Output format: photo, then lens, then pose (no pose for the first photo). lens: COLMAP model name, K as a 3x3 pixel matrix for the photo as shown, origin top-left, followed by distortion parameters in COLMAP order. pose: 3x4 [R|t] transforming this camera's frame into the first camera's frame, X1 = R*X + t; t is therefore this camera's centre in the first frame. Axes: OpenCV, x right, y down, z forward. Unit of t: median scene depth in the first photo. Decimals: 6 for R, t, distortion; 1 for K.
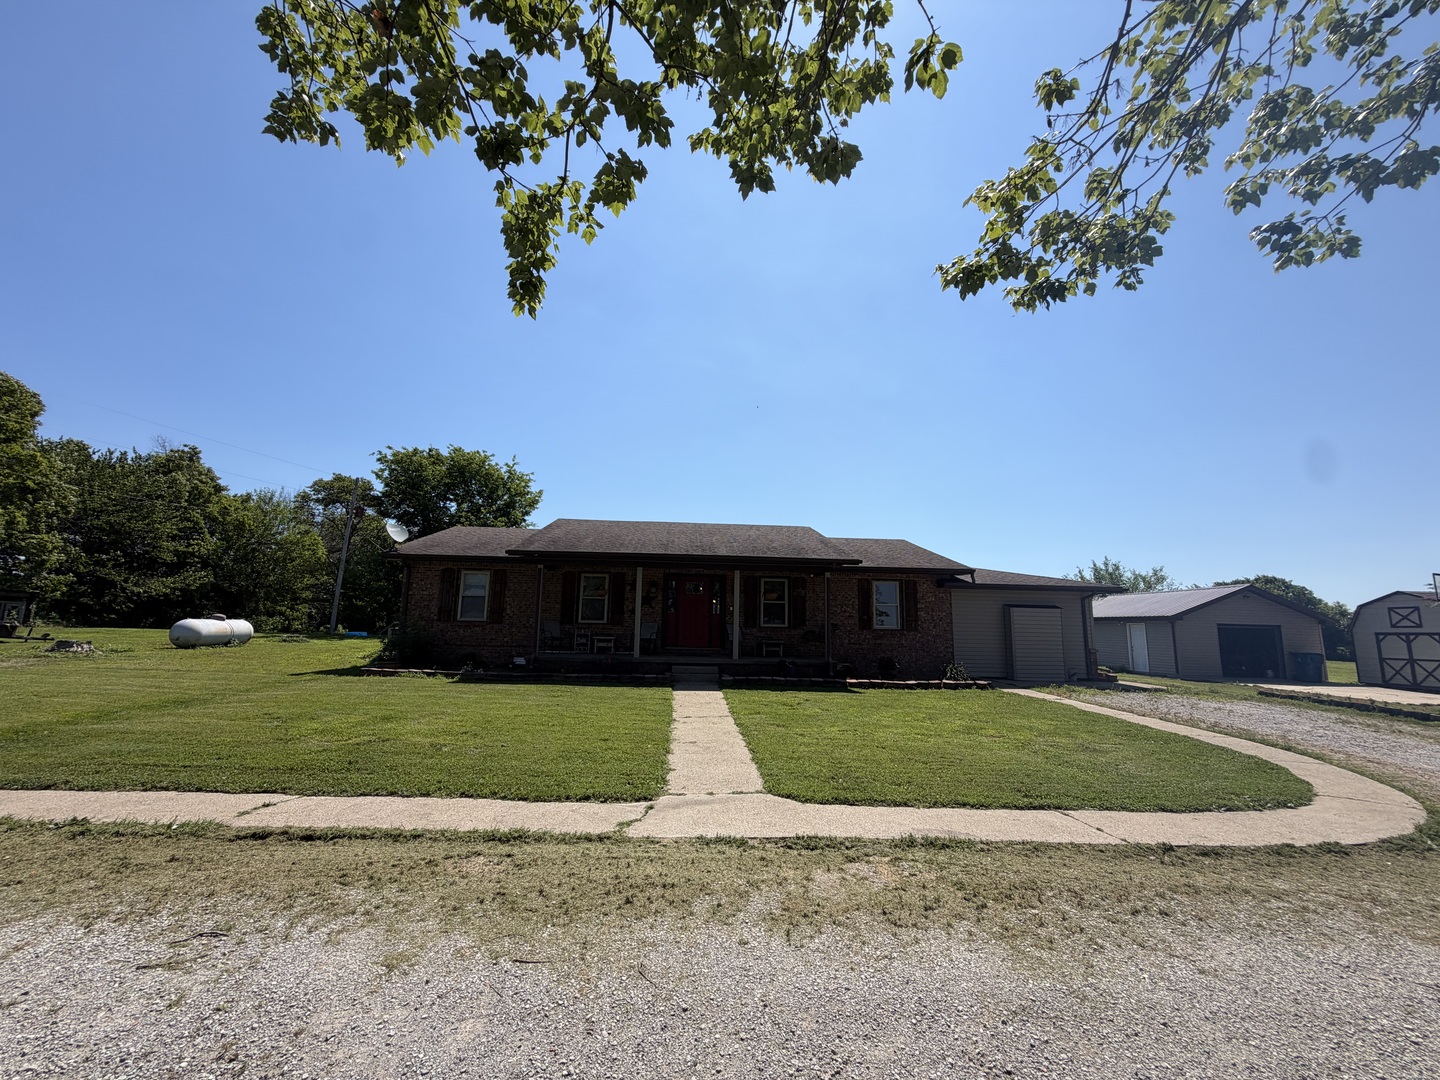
lens RADIAL K [[576.1, 0, 709.5], [0, 576.1, 537.7], [0, 0, 1]] dist [-0.000677, 0.000298]
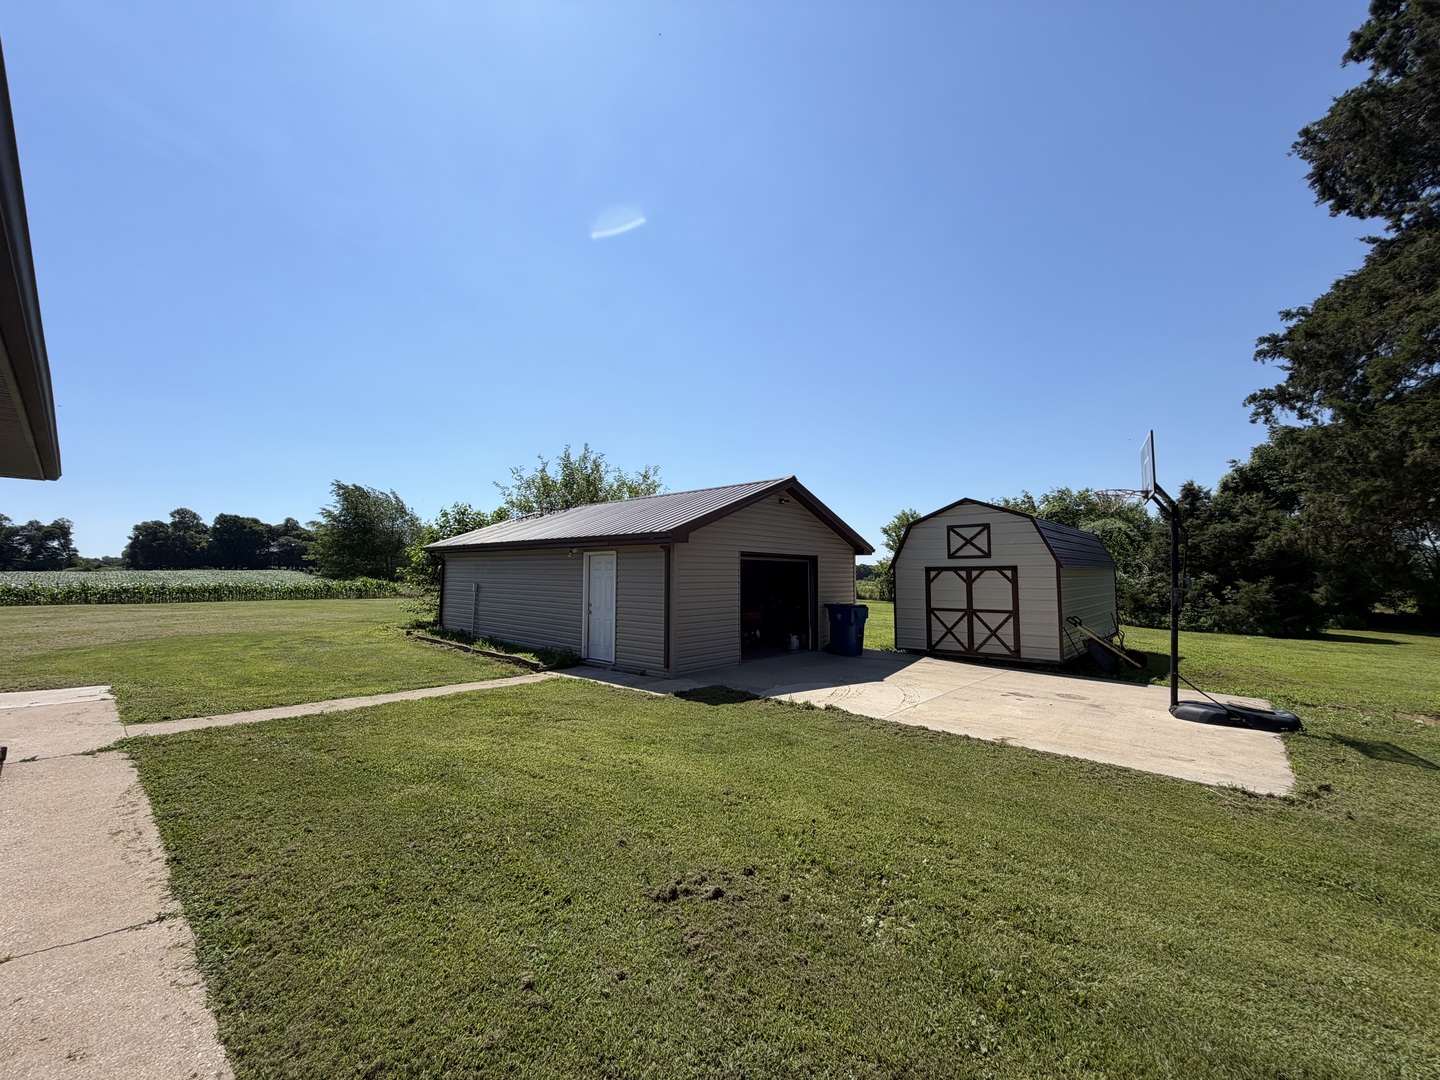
lens RADIAL K [[576.1, 0, 717.2], [0, 576.1, 535.0], [0, 0, 1]] dist [-0.000677, 0.000298]
pose [[0.706054, 0.032180, 0.707427, 0.573156], [-0.104783, 0.992718, 0.059422, 0.119191], [-0.700363, -0.116081, 0.704284, 0.733829]]
